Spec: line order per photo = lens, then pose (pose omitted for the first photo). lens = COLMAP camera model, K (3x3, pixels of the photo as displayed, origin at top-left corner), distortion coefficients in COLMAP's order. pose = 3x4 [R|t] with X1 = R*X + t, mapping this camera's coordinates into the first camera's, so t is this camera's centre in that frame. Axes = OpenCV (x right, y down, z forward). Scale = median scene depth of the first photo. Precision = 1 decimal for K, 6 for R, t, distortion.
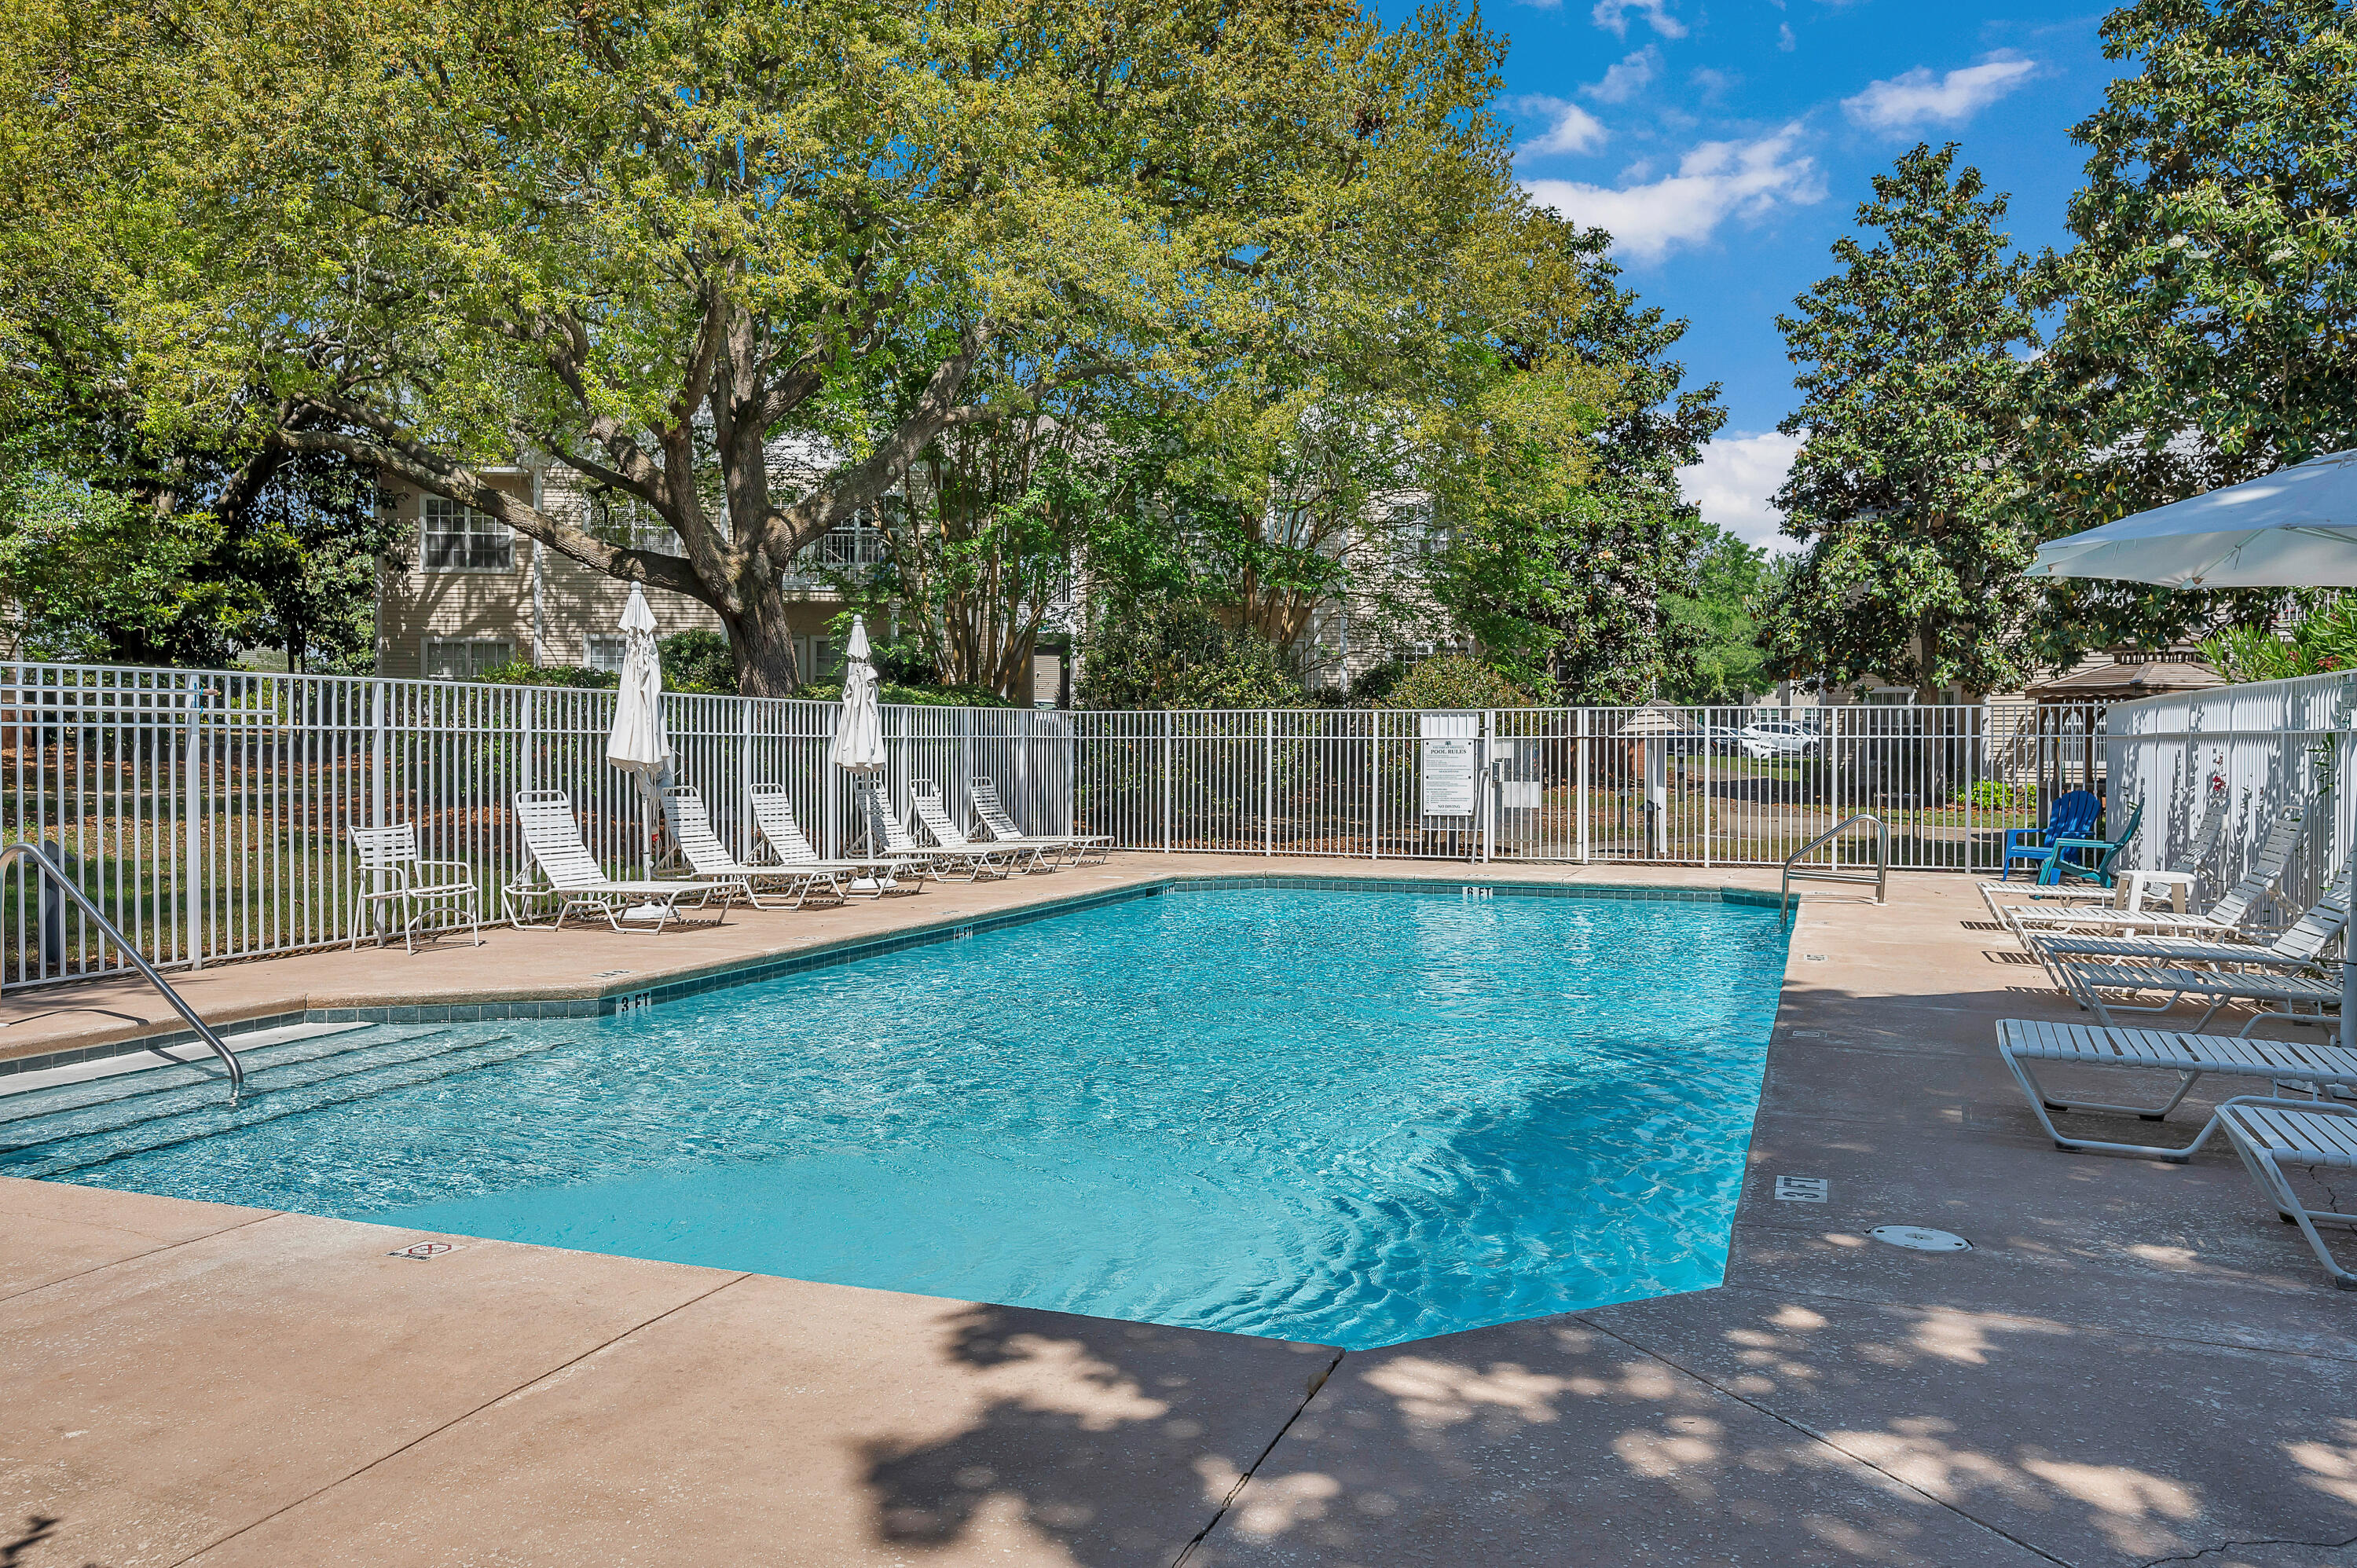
lens RADIAL K [[1721.0, 0, 1178.5], [0, 1721.0, 784.0], [0, 0, 1]] dist [-0.007645, 0.001371]
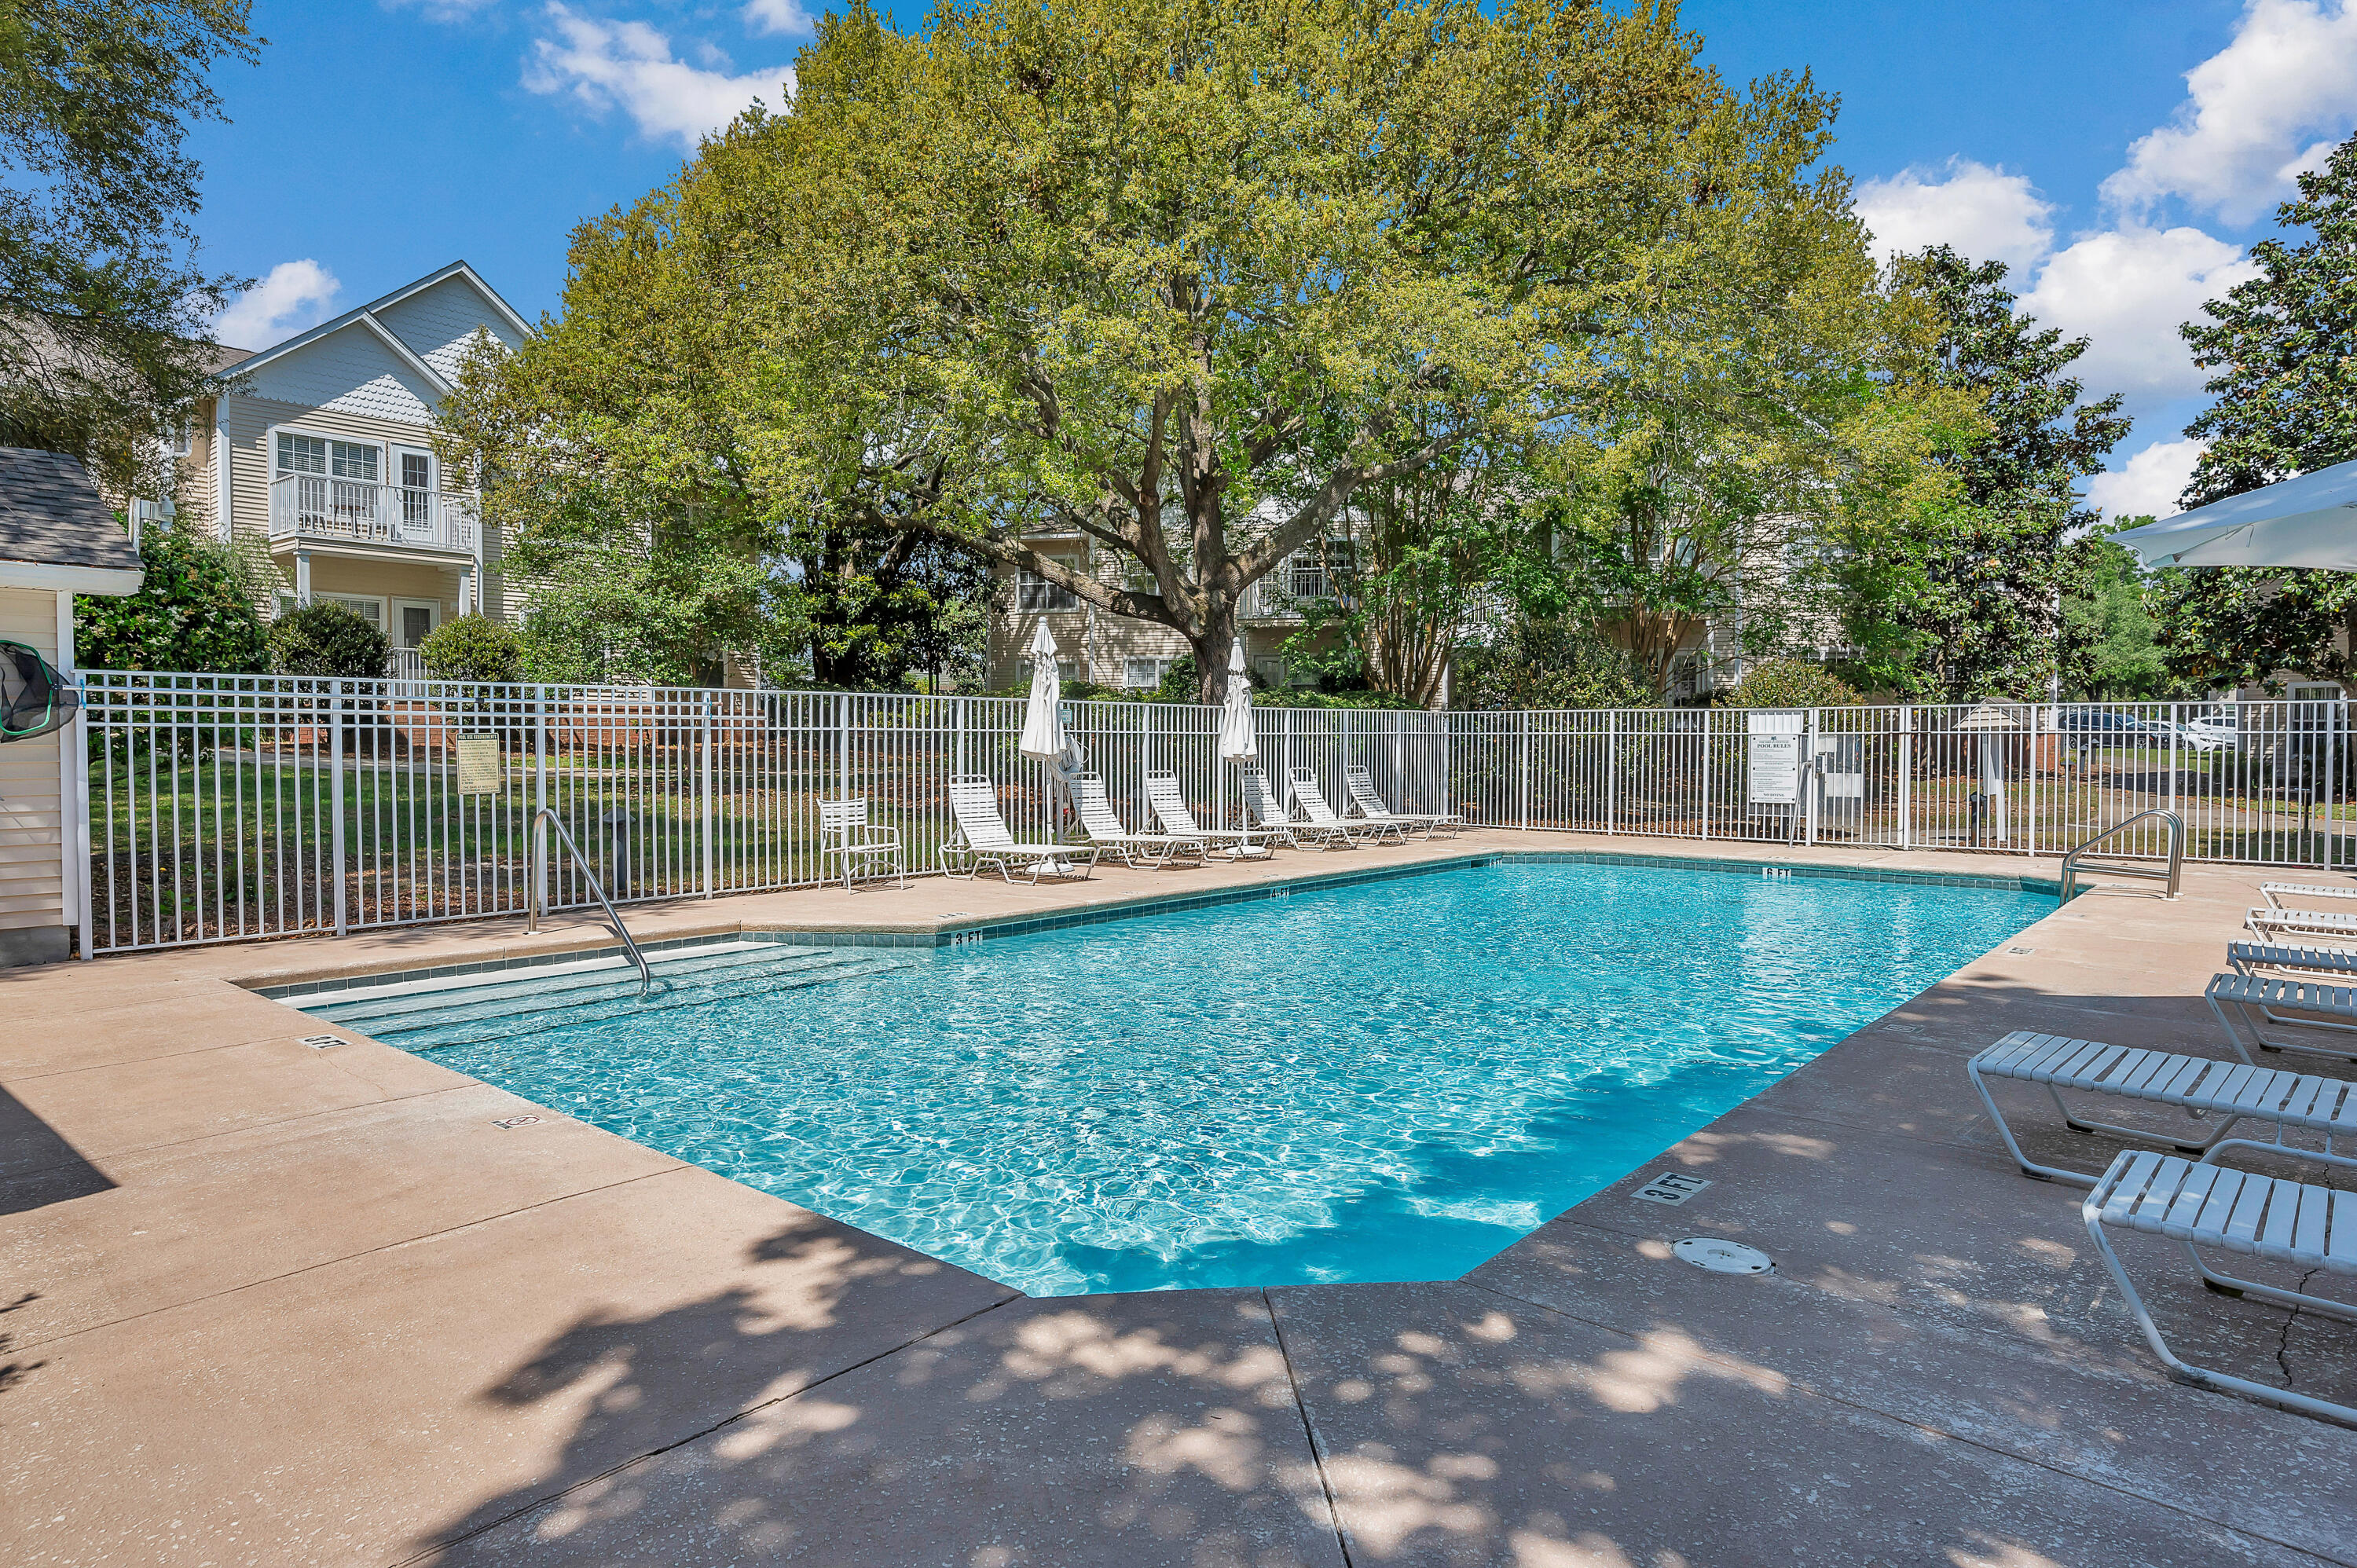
lens RADIAL K [[1354.0, 0, 1178.5], [0, 1354.0, 784.0], [0, 0, 1]] dist [-0.003813, 0.002624]
pose [[0.940510, 0.011110, -0.339585, 0.093490], [-0.007304, 0.999895, 0.012485, -0.002251], [0.339688, -0.009262, 0.940493, 0.041981]]
